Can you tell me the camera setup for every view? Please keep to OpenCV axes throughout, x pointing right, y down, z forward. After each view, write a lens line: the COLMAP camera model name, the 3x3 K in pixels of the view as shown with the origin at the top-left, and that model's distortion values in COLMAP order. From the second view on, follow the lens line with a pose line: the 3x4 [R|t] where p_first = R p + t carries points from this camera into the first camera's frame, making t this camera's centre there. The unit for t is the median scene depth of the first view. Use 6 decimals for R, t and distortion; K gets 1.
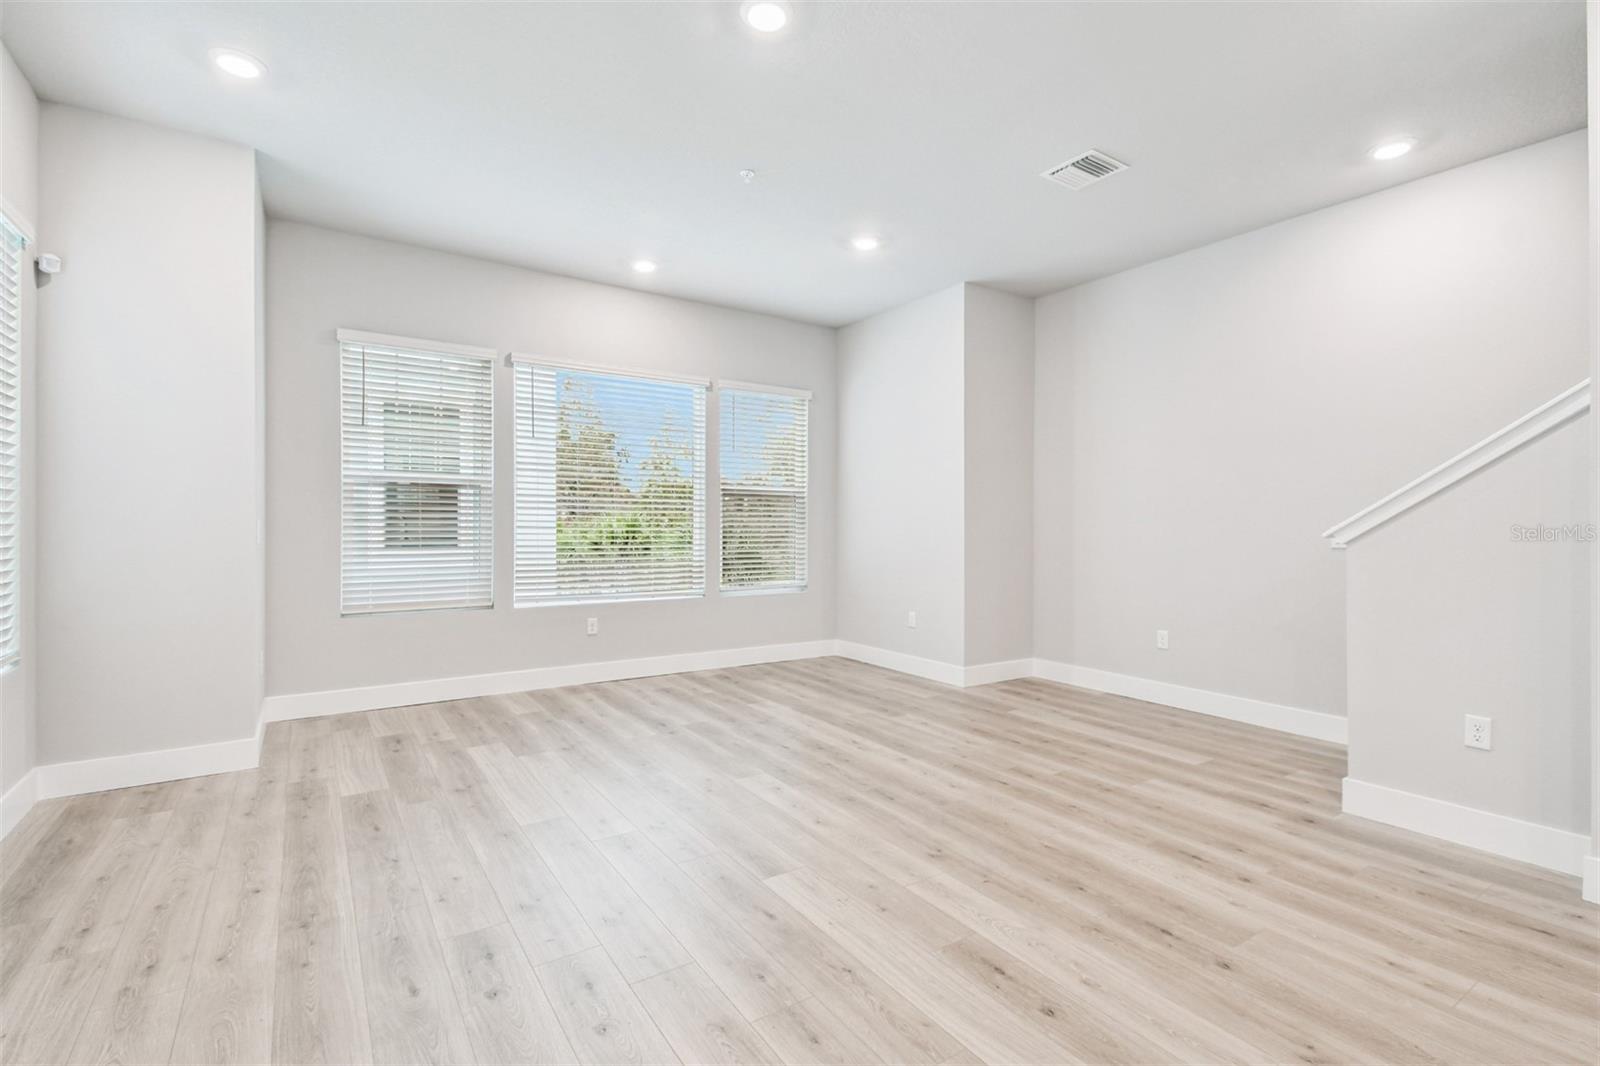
lens RADIAL K [[720.0, 0, 781.8], [0, 720.0, 531.4], [0, 0, 1]] dist [0.022860, -0.008261]
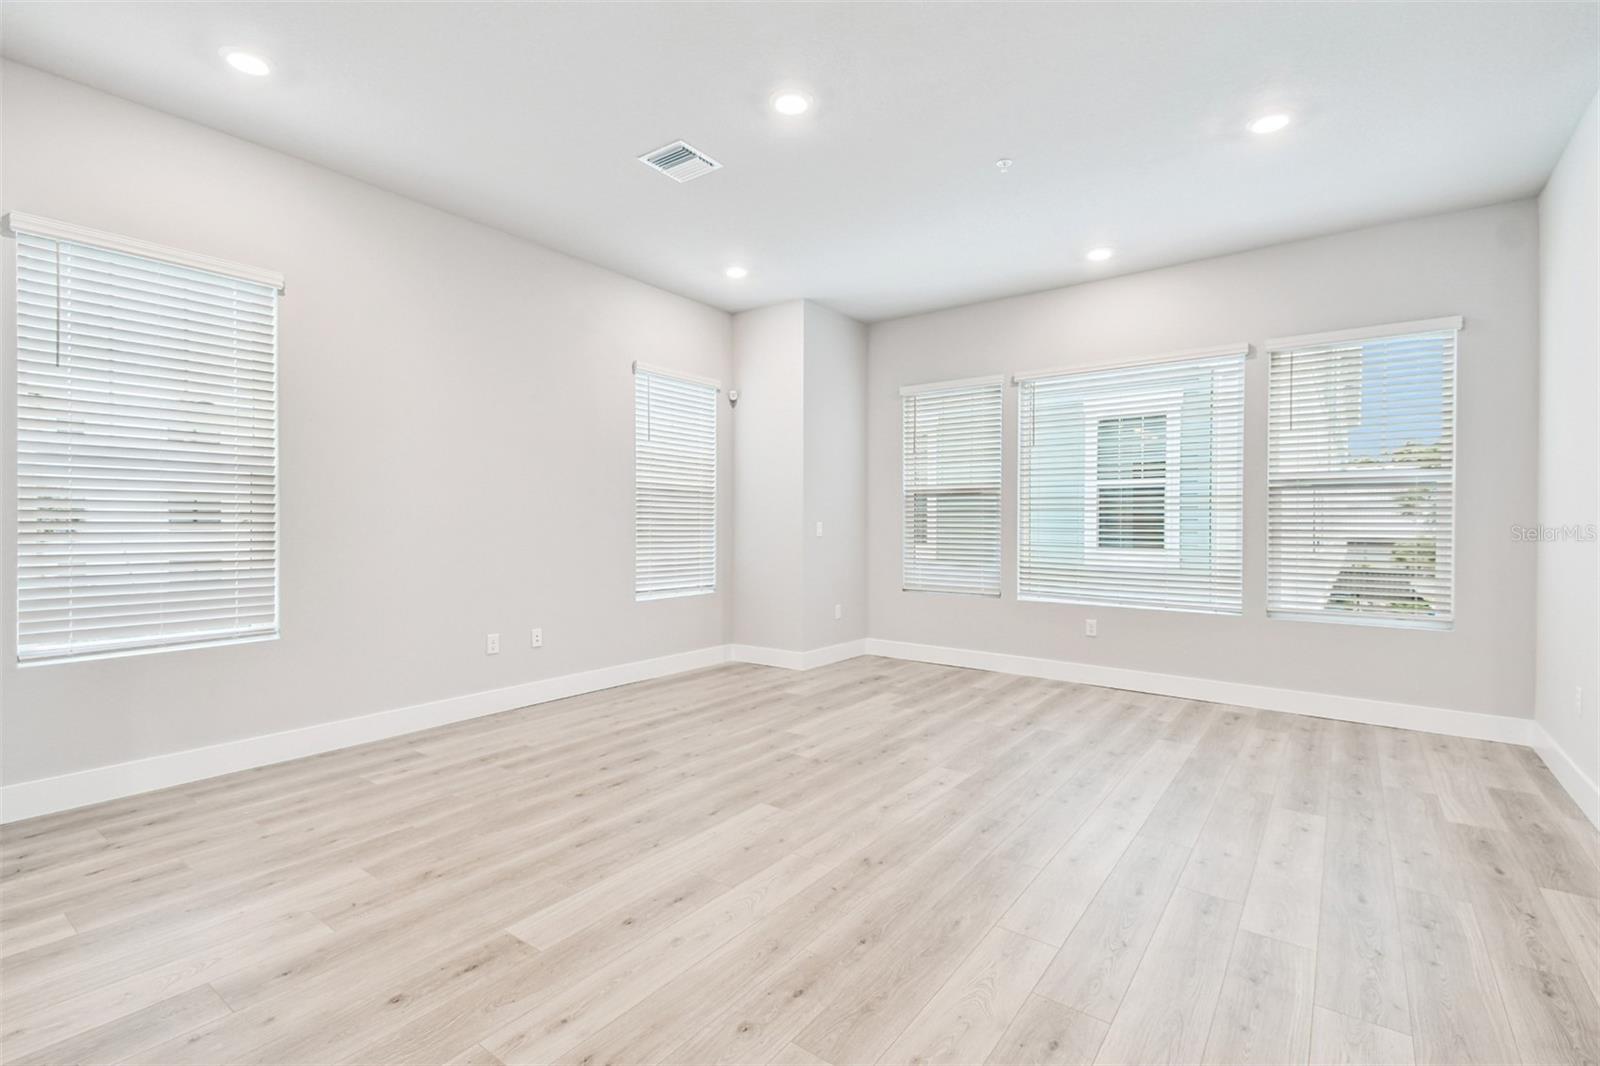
lens RADIAL K [[720.0, 0, 797.0], [0, 720.0, 532.1], [0, 0, 1]] dist [0.022860, -0.008261]
pose [[0.332037, 0.003071, -0.943261, 0.839420], [-0.008030, 0.999968, 0.000429, 0.004461], [0.943232, 0.007432, 0.332051, 0.447874]]
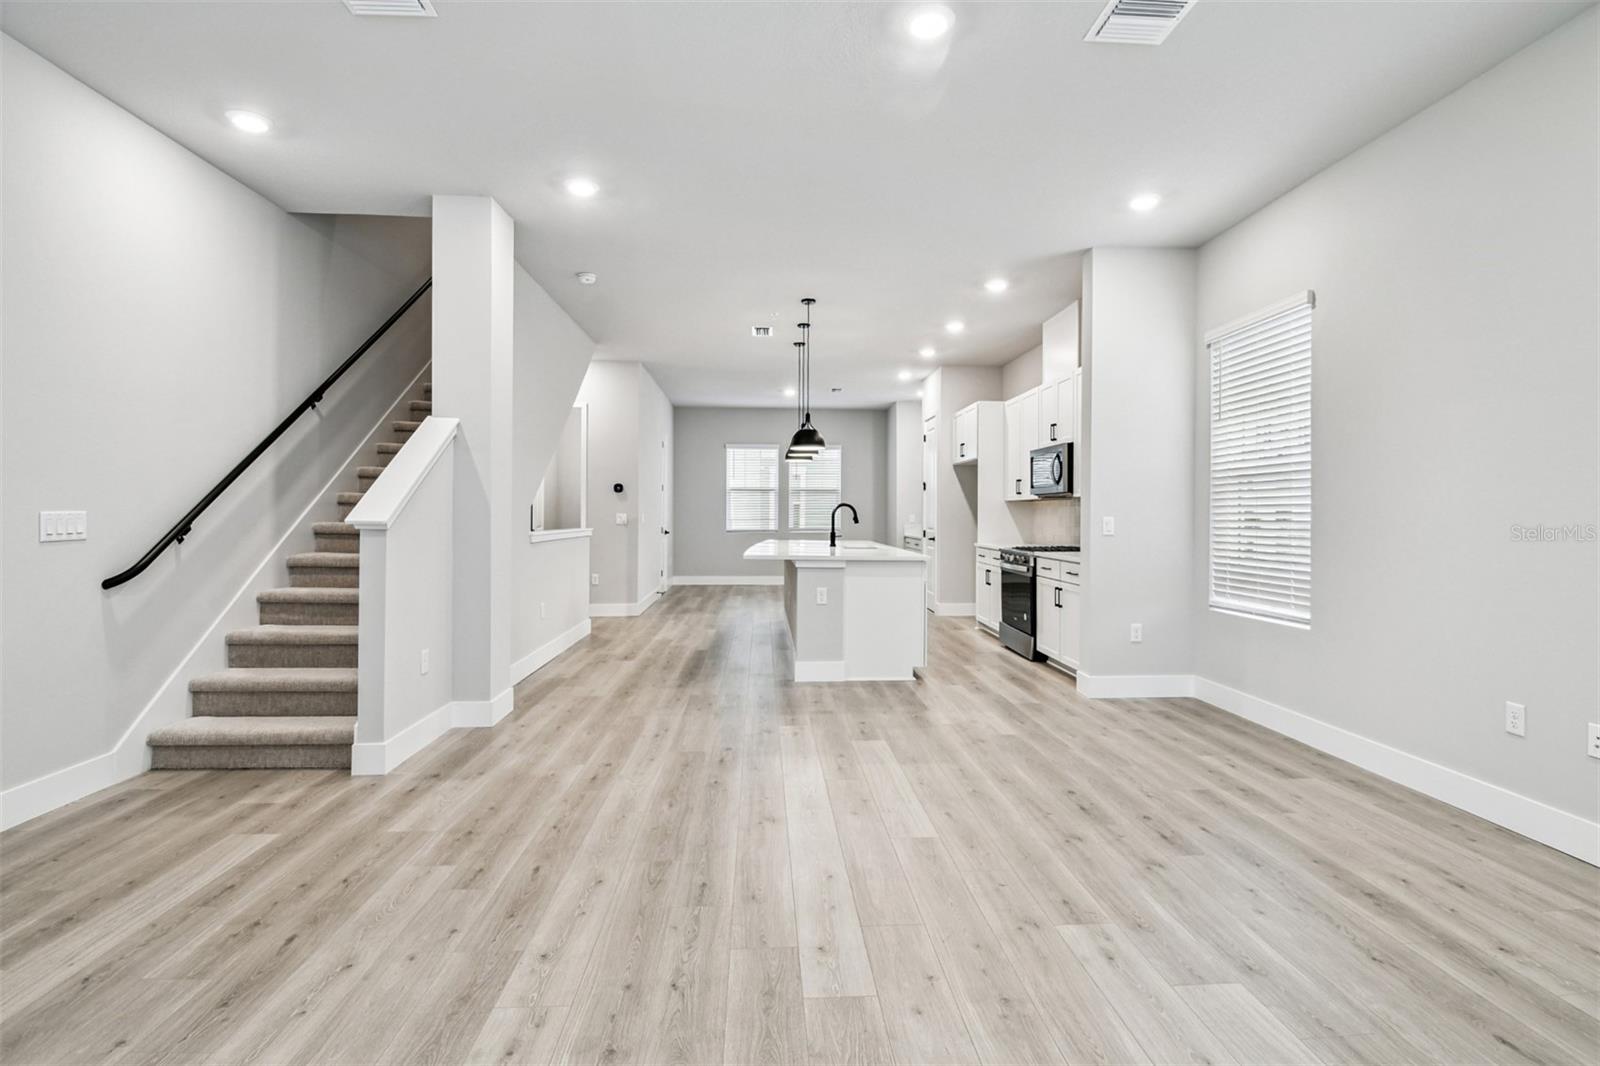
lens RADIAL K [[720.0, 0, 800.1], [0, 720.0, 538.8], [0, 0, 1]] dist [0.022860, -0.008261]
pose [[-0.864777, -0.030446, 0.501233, -0.277453], [-0.007953, 0.998865, 0.046952, -0.023332], [-0.502094, 0.036617, -0.864038, 1.461591]]
